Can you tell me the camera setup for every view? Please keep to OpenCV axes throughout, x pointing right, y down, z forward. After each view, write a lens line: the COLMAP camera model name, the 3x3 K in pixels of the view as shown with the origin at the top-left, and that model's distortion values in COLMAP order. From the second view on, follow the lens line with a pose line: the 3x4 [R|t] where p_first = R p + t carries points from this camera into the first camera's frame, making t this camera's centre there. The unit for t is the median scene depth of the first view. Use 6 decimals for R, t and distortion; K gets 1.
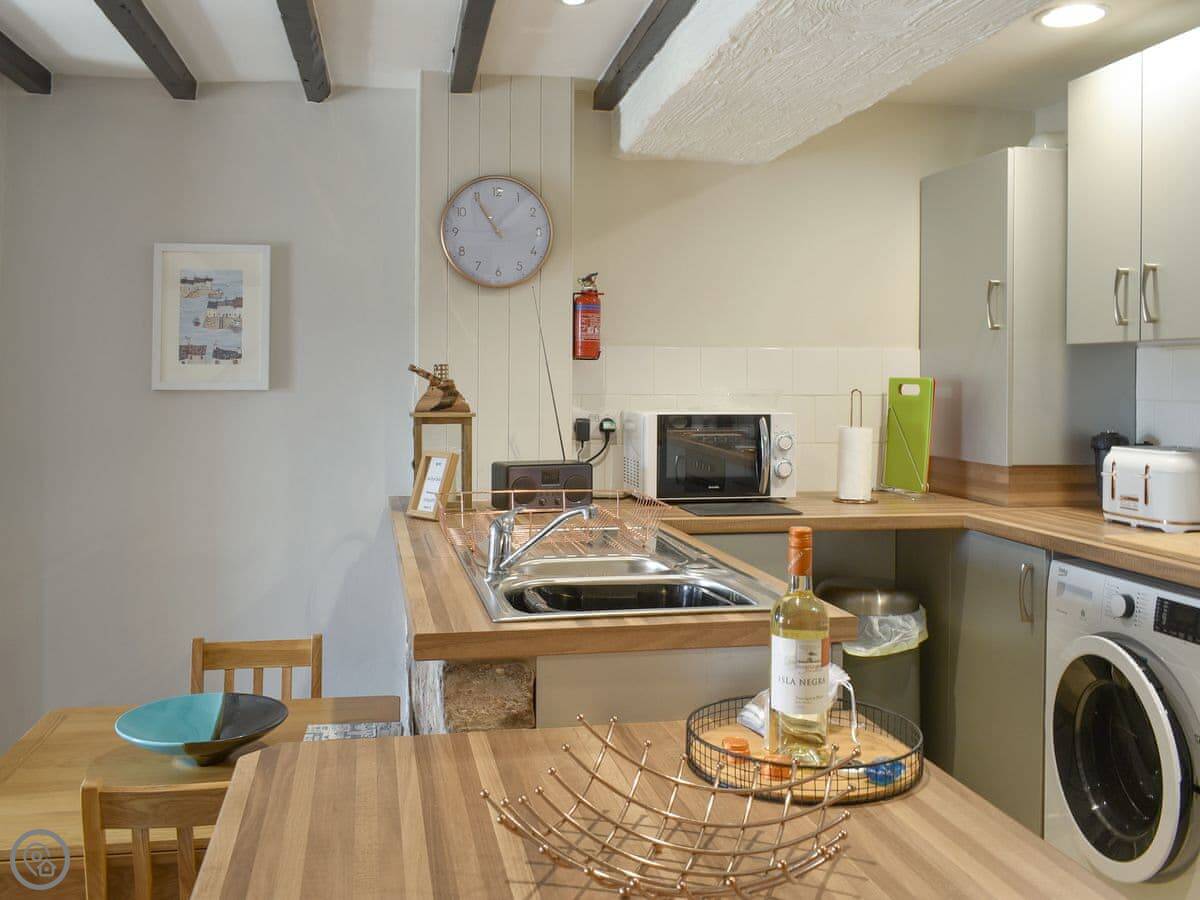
lens RADIAL K [[1119.4, 0, 567.4], [0, 1119.4, 368.6], [0, 0, 1]] dist [-0.010473, -0.004356]
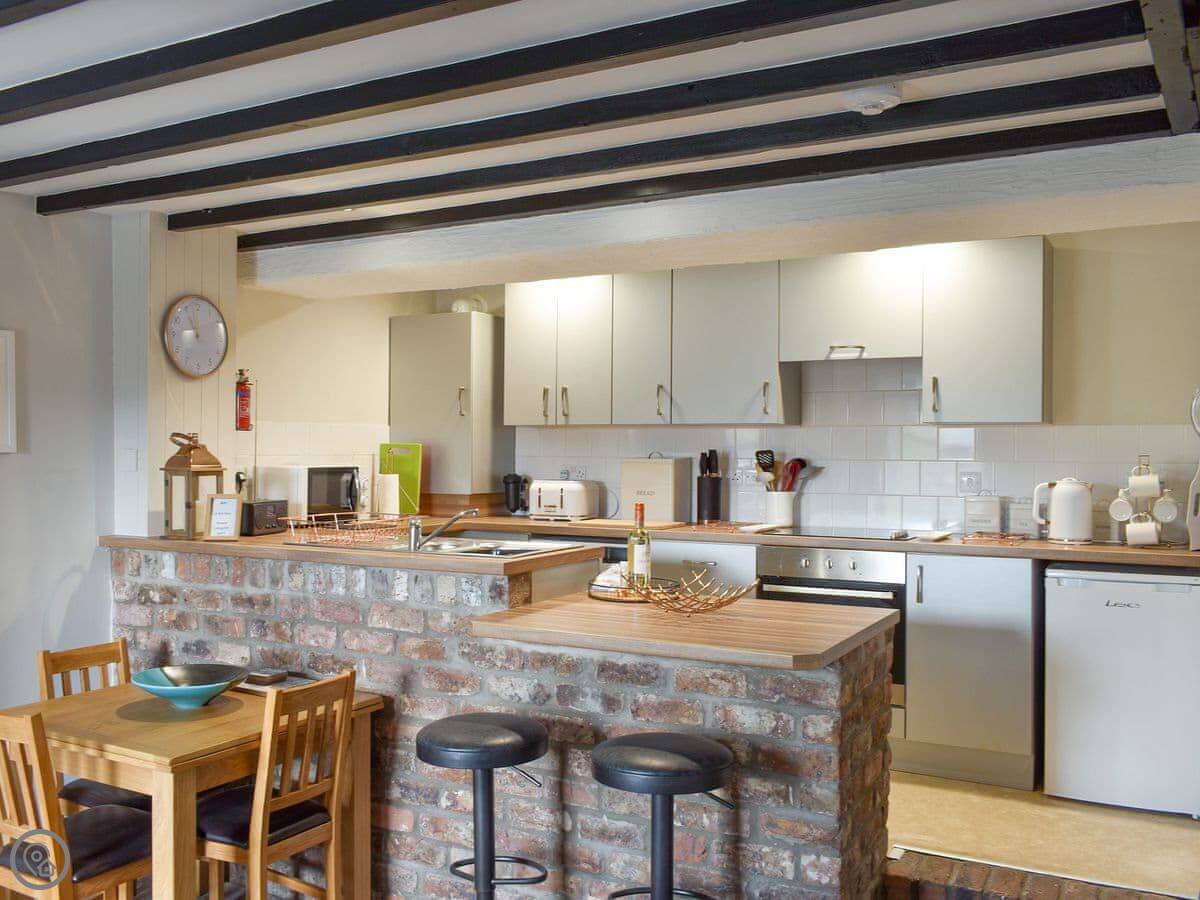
lens RADIAL K [[1147.7, 0, 556.7], [0, 1147.7, 451.7], [0, 0, 1]] dist [-0.018679, -0.001778]
pose [[0.639731, -0.003560, 0.768591, -0.882129], [-0.008735, 0.999891, 0.011902, -0.001583], [-0.768549, -0.014327, 0.639630, -0.240282]]
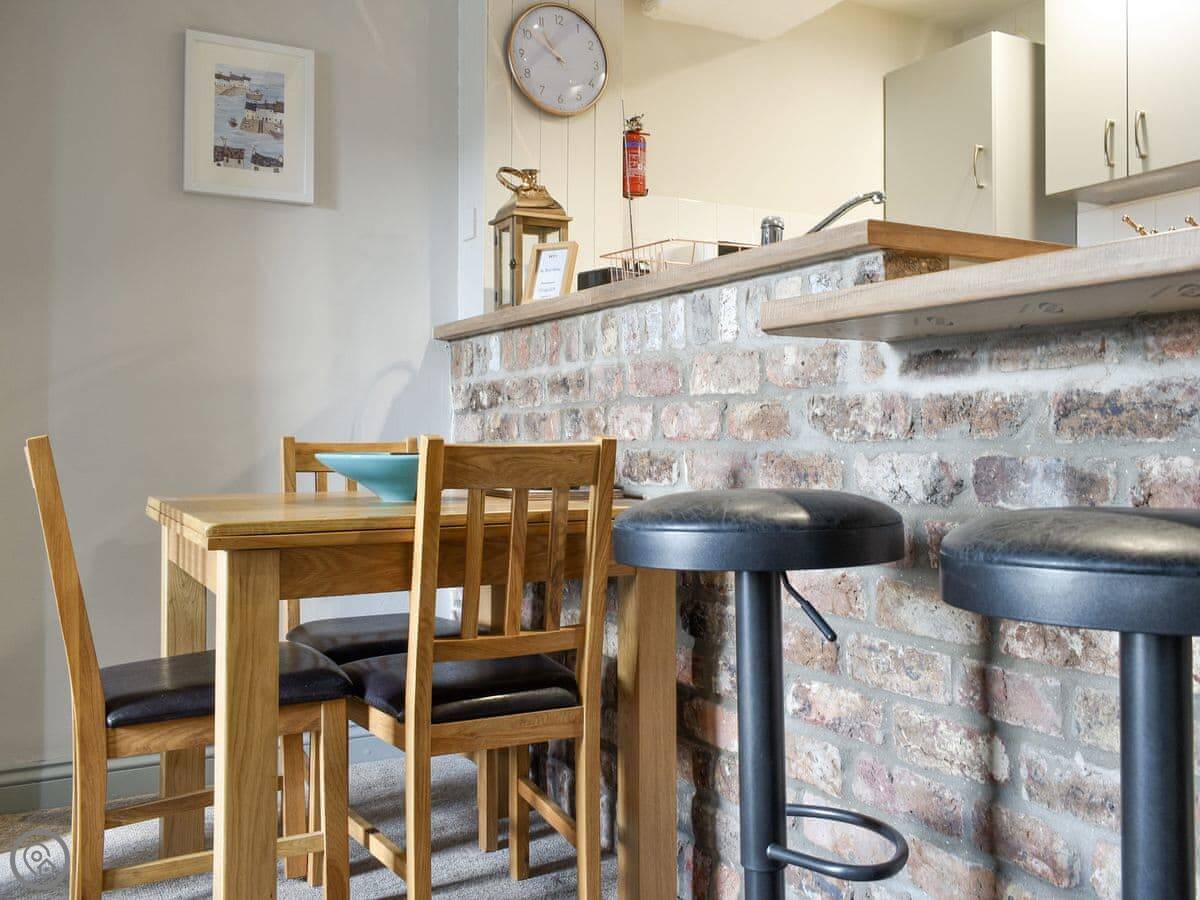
lens RADIAL K [[1124.5, 0, 622.5], [0, 1124.5, 405.1], [0, 0, 1]] dist [0.005505, 0.001928]
pose [[0.939658, 0.011256, 0.341931, -0.361747], [-0.002107, 0.999630, -0.027115, 0.223009], [-0.342110, 0.024758, 0.939334, 0.038282]]
